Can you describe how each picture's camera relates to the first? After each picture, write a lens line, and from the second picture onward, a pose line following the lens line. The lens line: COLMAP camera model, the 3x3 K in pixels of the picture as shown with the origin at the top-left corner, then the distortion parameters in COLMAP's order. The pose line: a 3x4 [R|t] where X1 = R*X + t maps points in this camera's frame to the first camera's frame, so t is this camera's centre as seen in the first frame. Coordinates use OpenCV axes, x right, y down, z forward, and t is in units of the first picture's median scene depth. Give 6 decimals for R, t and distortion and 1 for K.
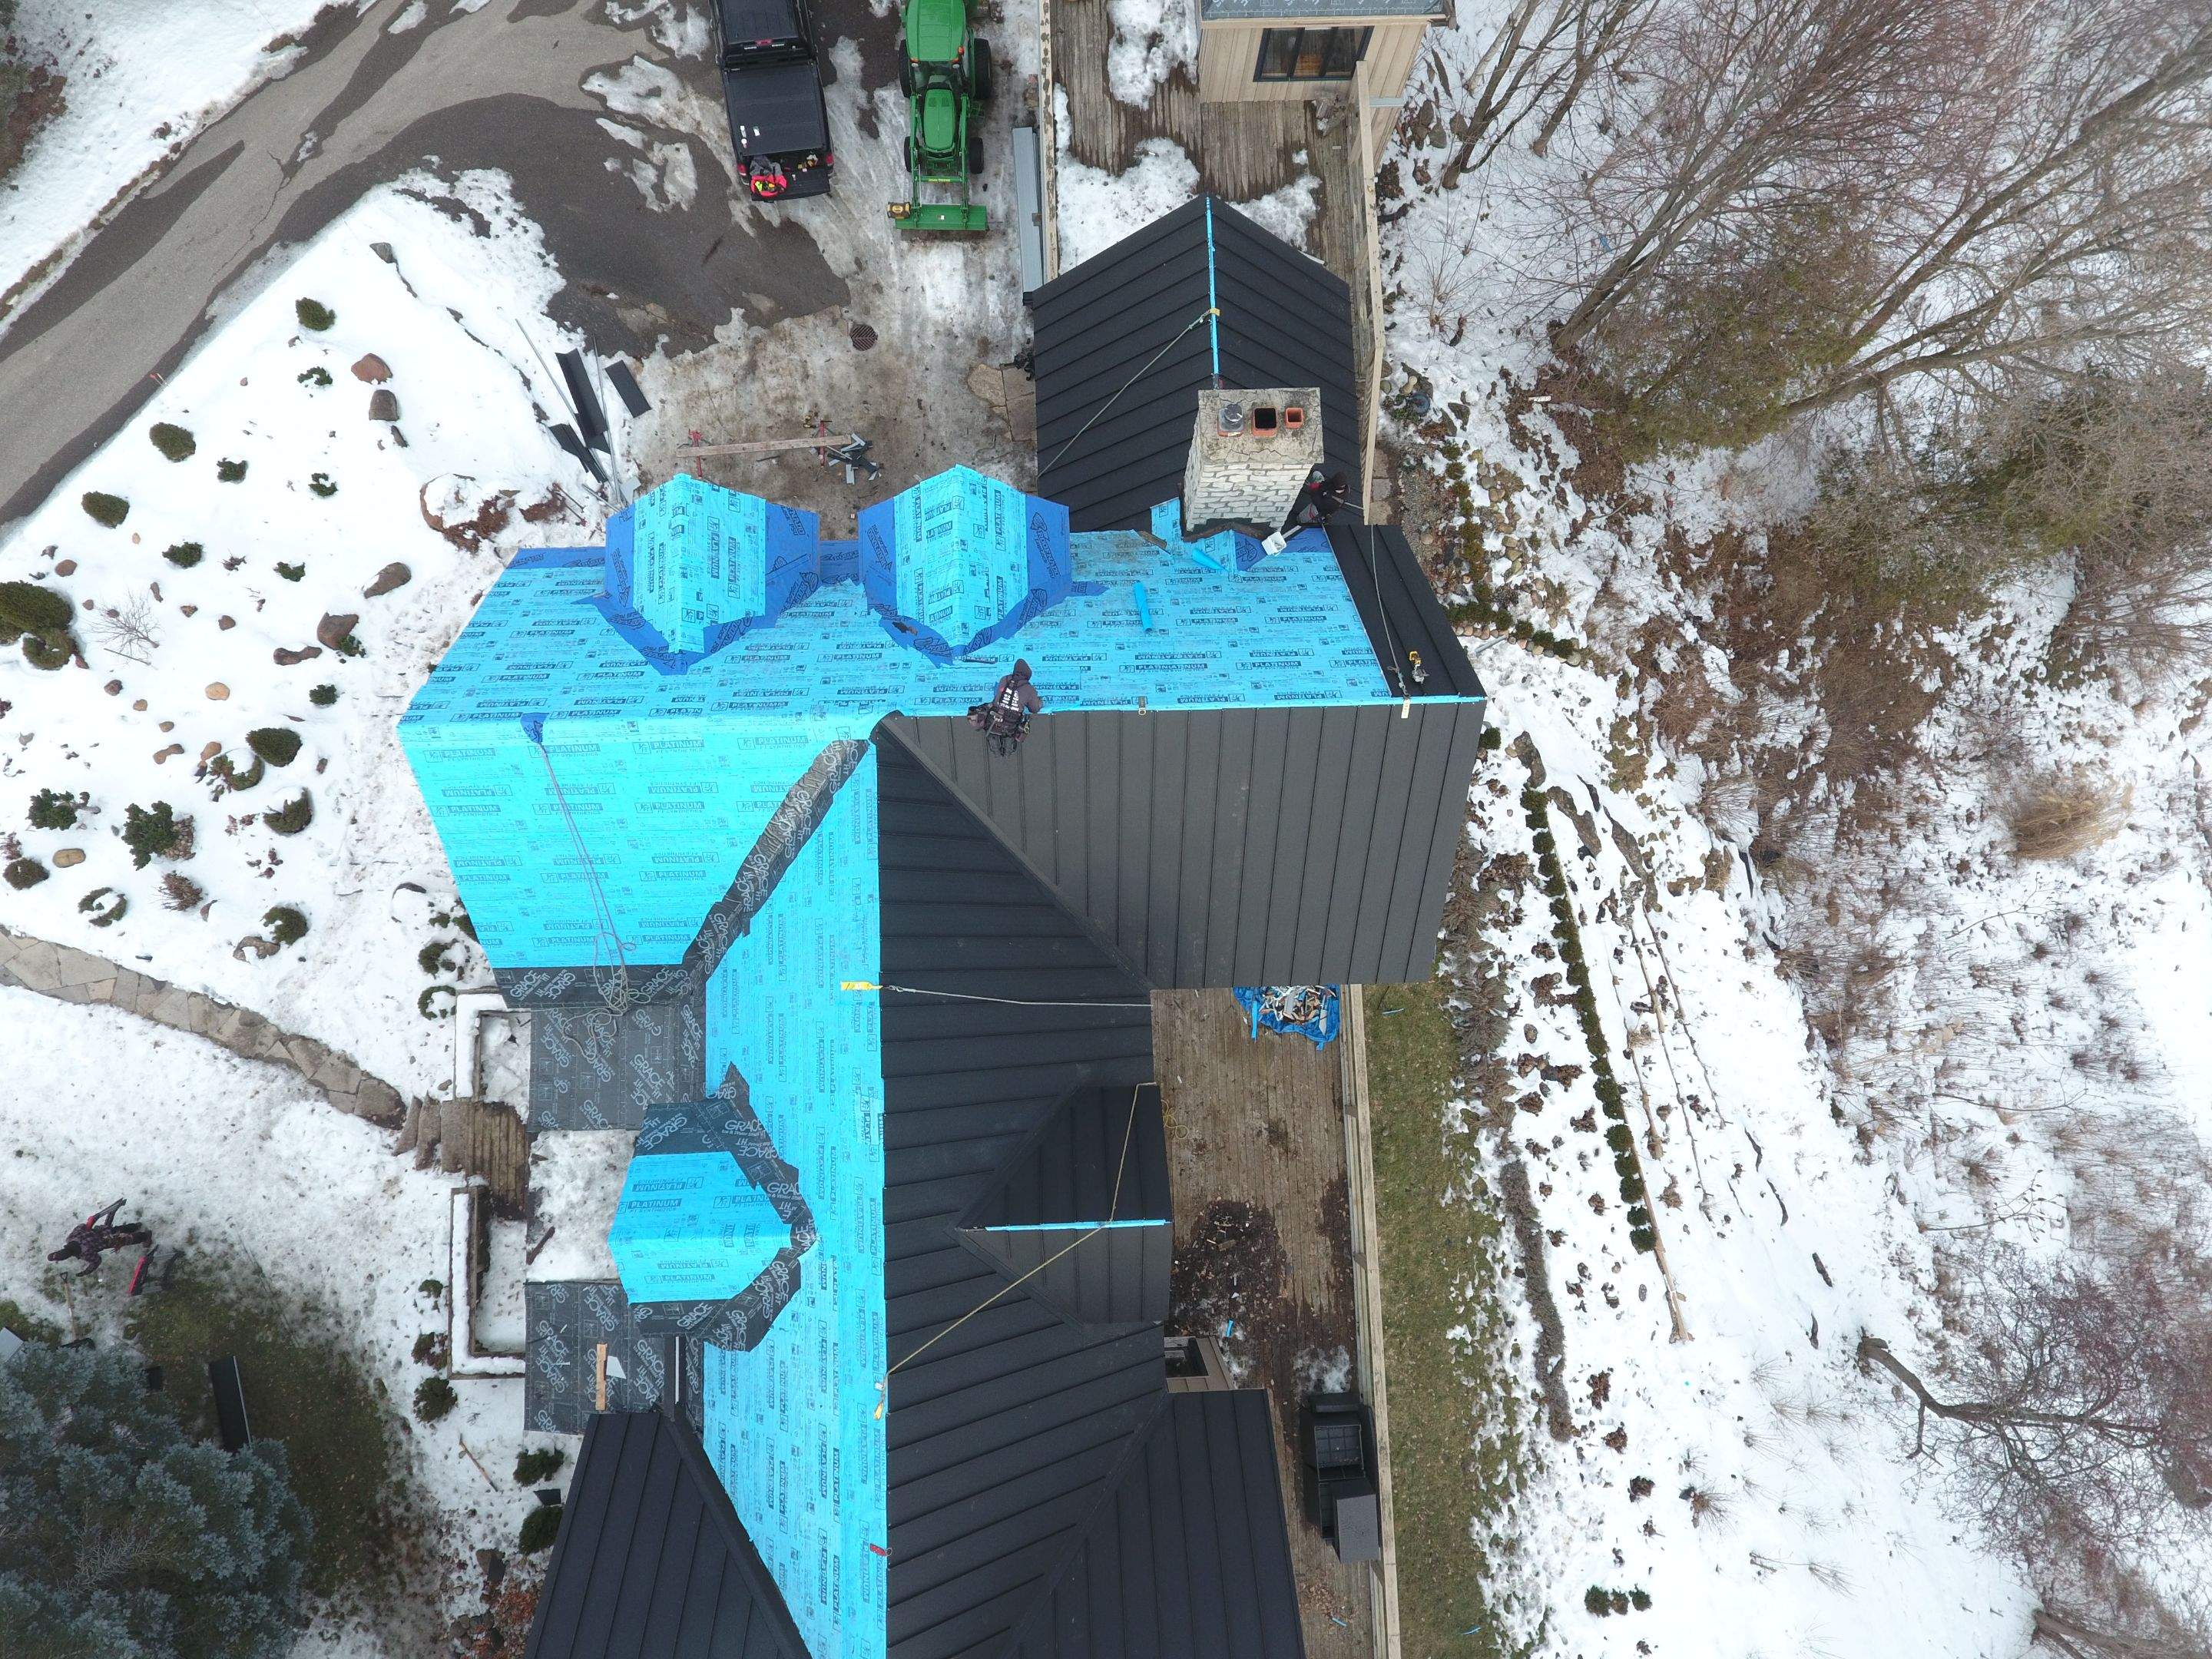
lens RADIAL K [[1296.7, 0, 1087.3], [0, 1296.7, 816.8], [0, 0, 1]] dist [-0.003535, 0.000069]
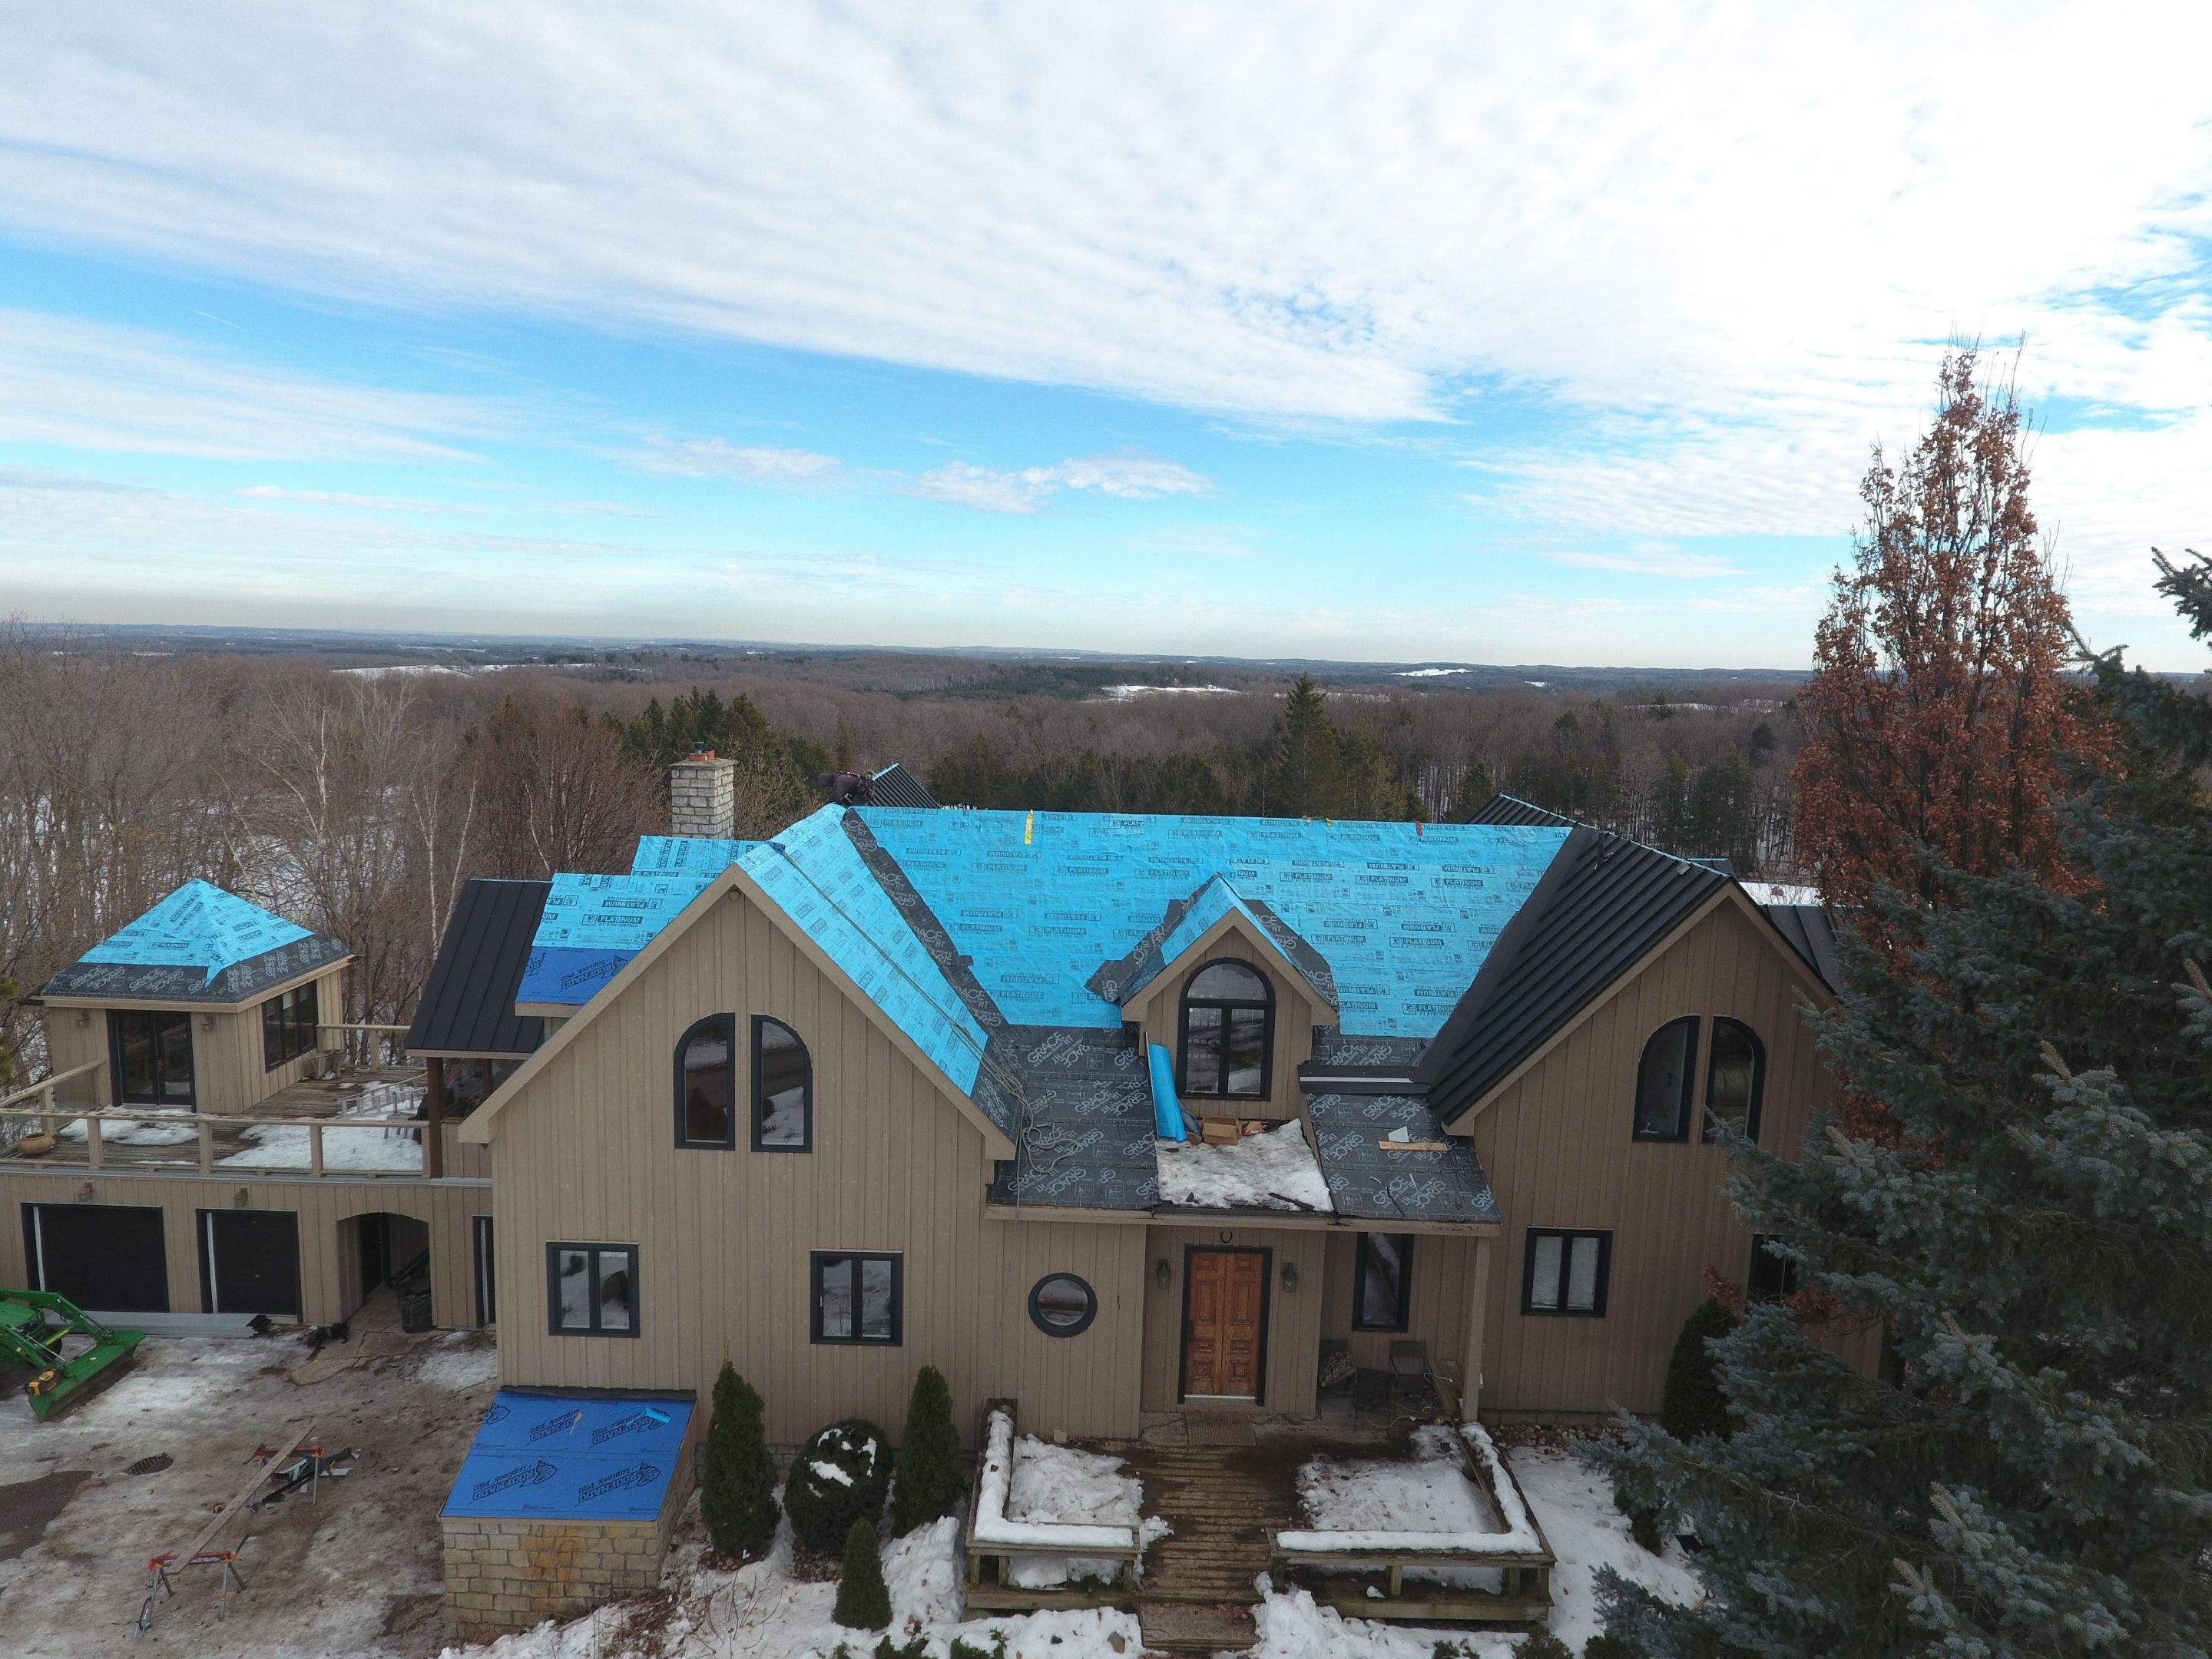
lens RADIAL K [[1296.7, 0, 1084.2], [0, 1296.7, 820.1], [0, 0, 1]] dist [-0.003535, 0.000069]
pose [[0.035578, -0.143478, 0.989014, -0.906443], [0.987078, 0.159766, -0.012331, 0.121602], [-0.156242, 0.976672, 0.147308, 0.474431]]
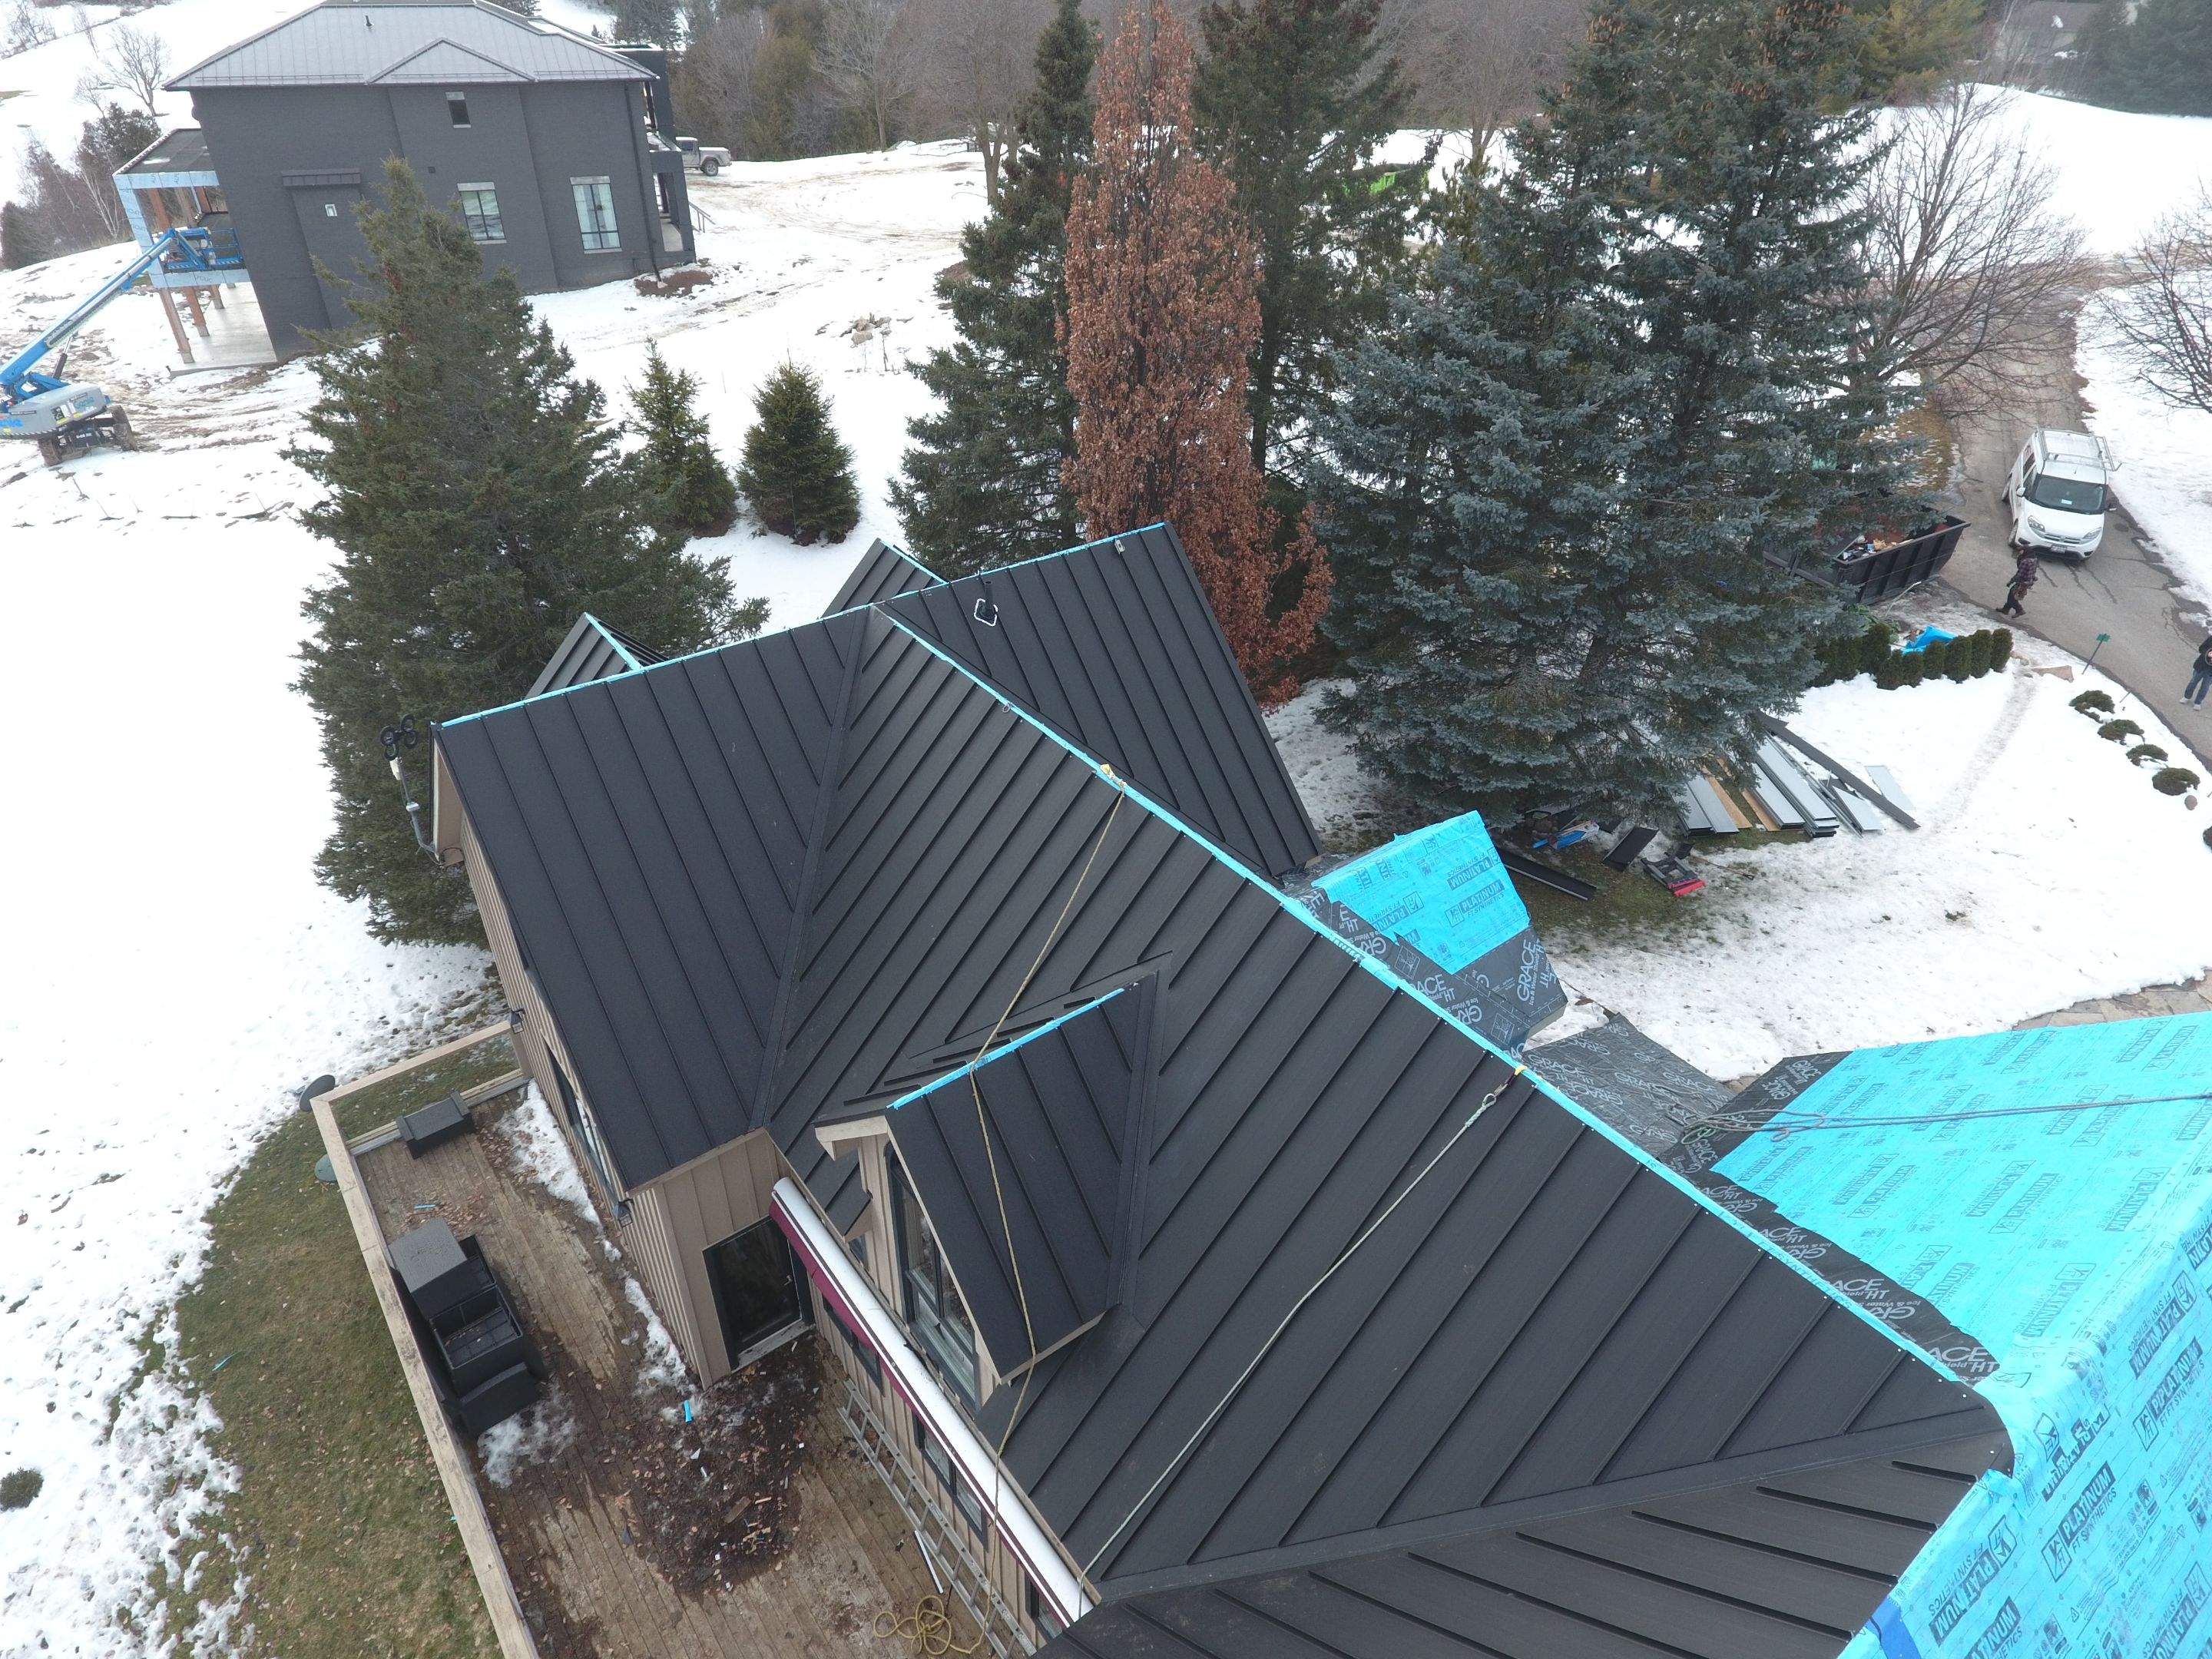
lens RADIAL K [[1296.7, 0, 1085.6], [0, 1296.7, 819.8], [0, 0, 1]] dist [-0.003535, 0.000069]
pose [[-0.817543, 0.303140, -0.489623, 0.149938], [-0.574089, -0.362243, 0.734304, -0.086762], [0.045235, 0.881412, 0.470178, 0.364842]]
